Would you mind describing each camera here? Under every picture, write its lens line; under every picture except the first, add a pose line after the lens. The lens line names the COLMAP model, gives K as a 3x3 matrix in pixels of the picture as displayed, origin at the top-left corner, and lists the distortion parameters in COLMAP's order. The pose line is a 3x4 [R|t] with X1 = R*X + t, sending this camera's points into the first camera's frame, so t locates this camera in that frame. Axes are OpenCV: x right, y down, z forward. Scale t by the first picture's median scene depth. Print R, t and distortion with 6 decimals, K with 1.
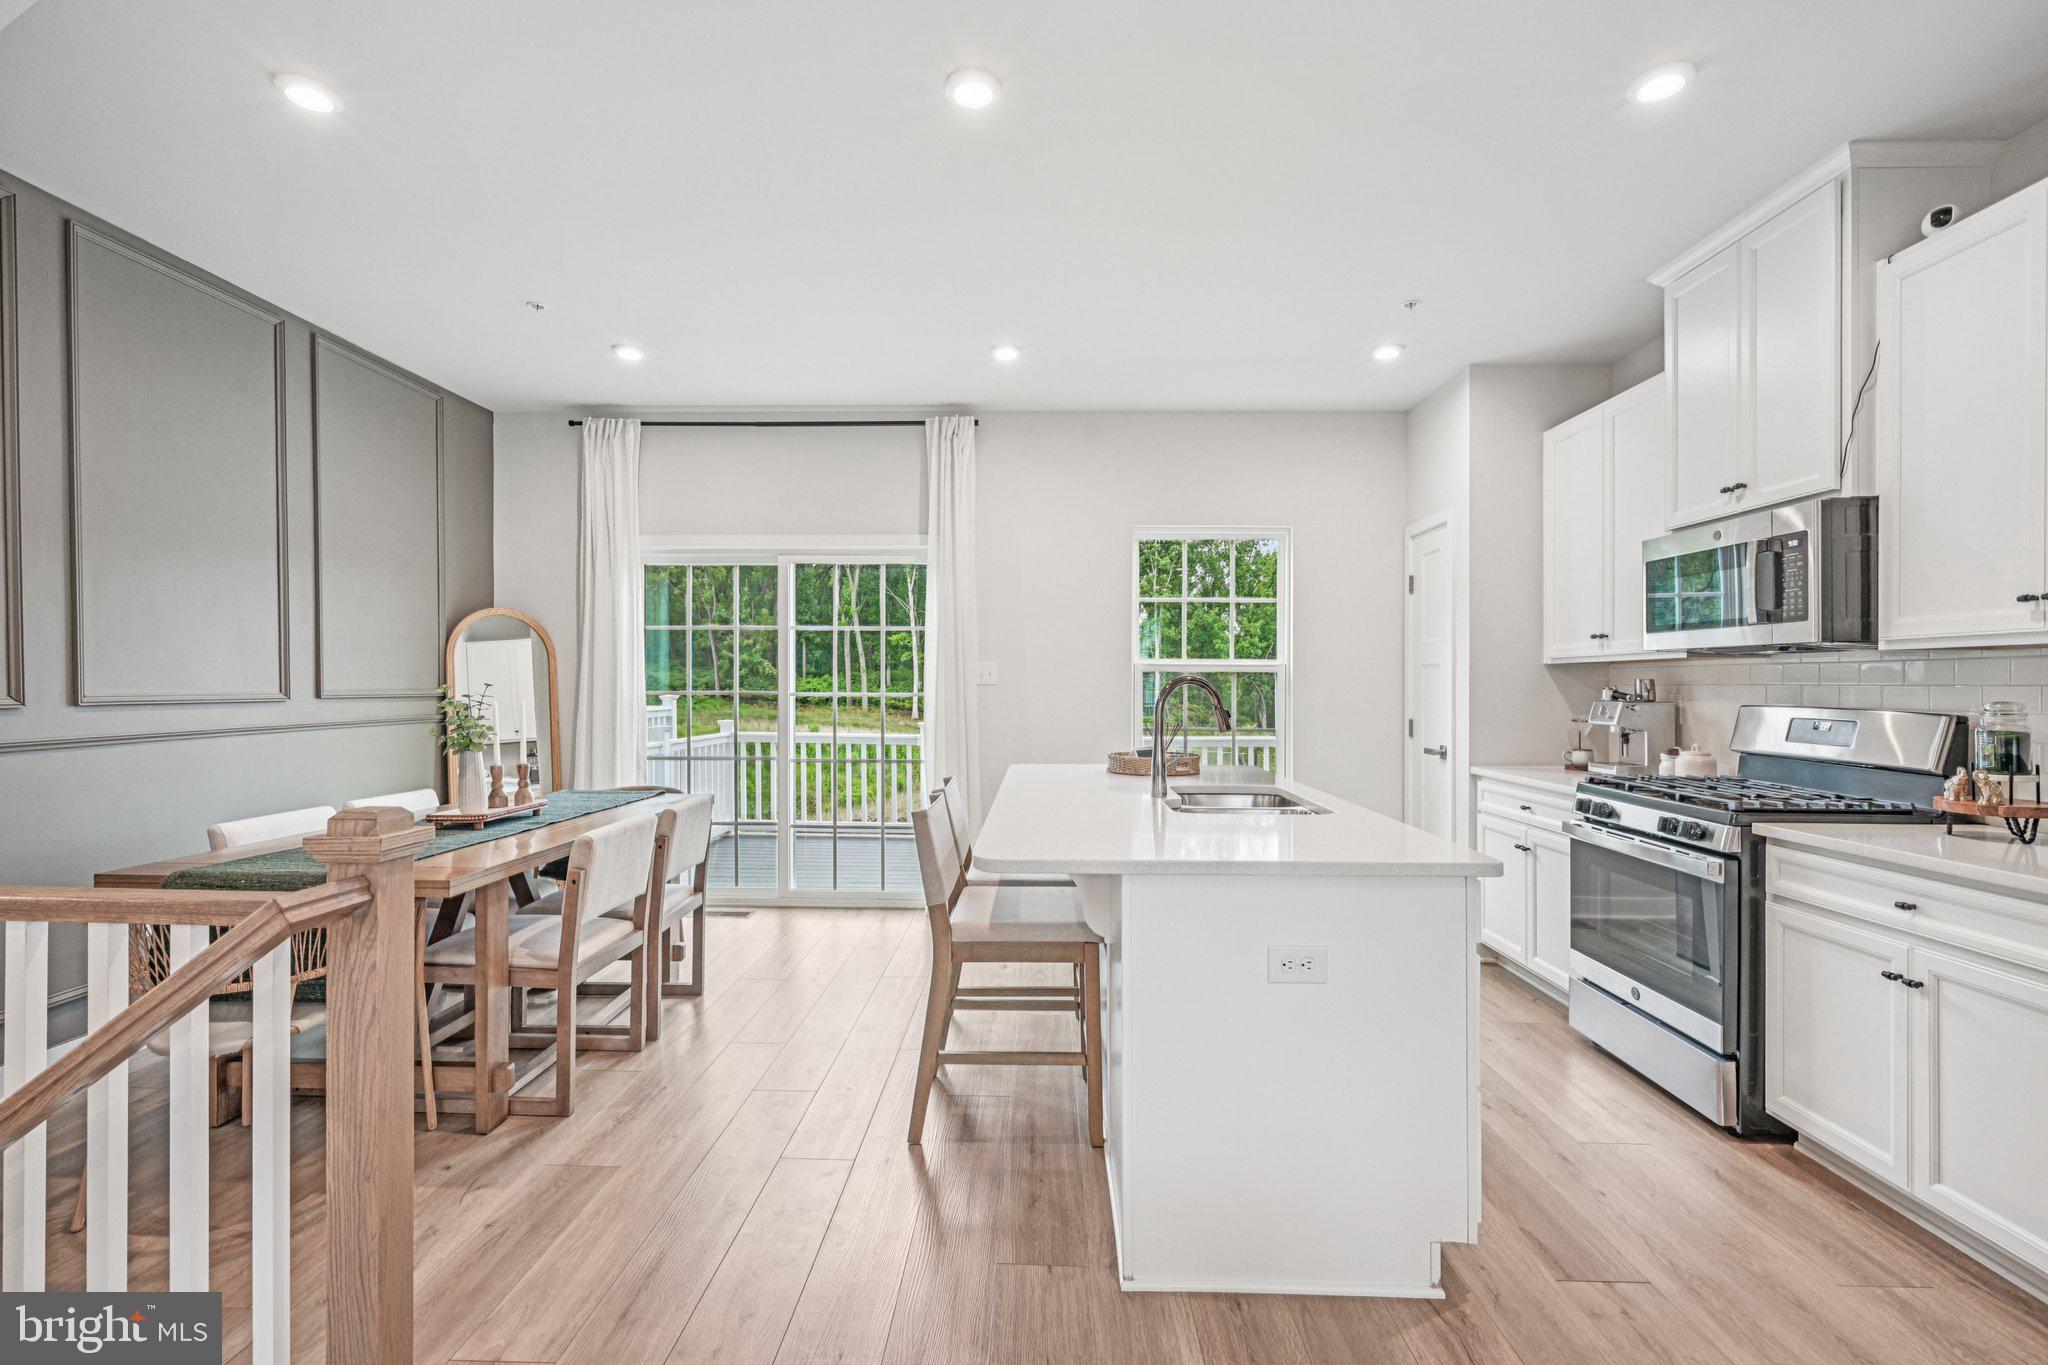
lens RADIAL K [[921.6, 0, 1024.0], [0, 921.6, 682.5], [0, 0, 1]] dist [0.002825, 0.005348]
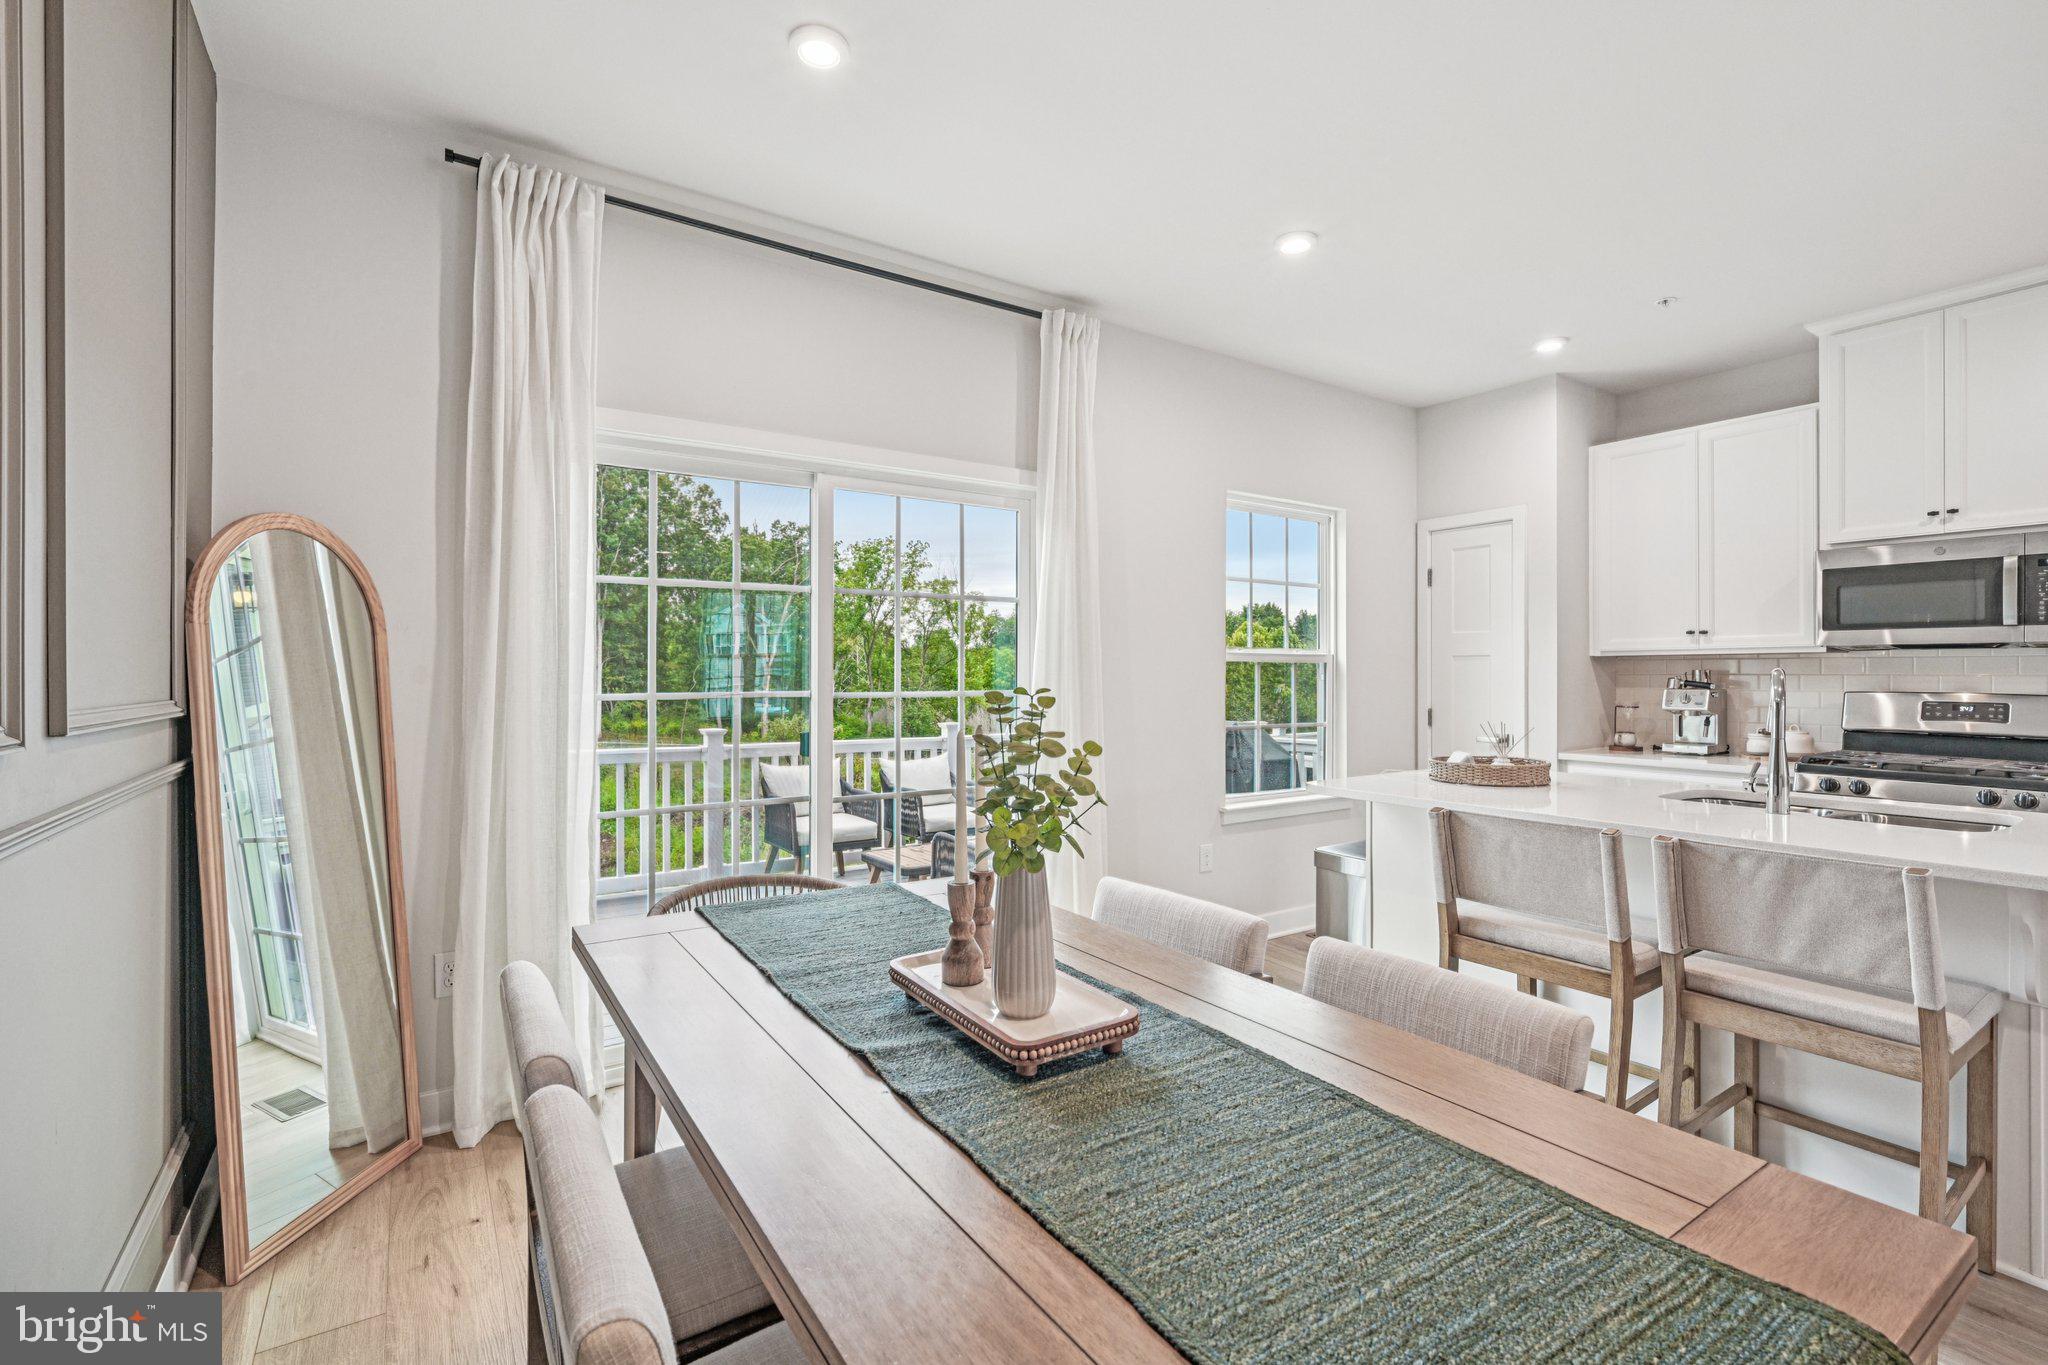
lens RADIAL K [[917.9, 0, 1026.4], [0, 917.9, 669.4], [0, 0, 1]] dist [0.000983, 0.000033]
pose [[0.814068, -0.001589, 0.580768, -0.943966], [0.002779, 0.999995, -0.001158, -0.007088], [-0.580763, 0.002557, 0.814068, 0.747726]]
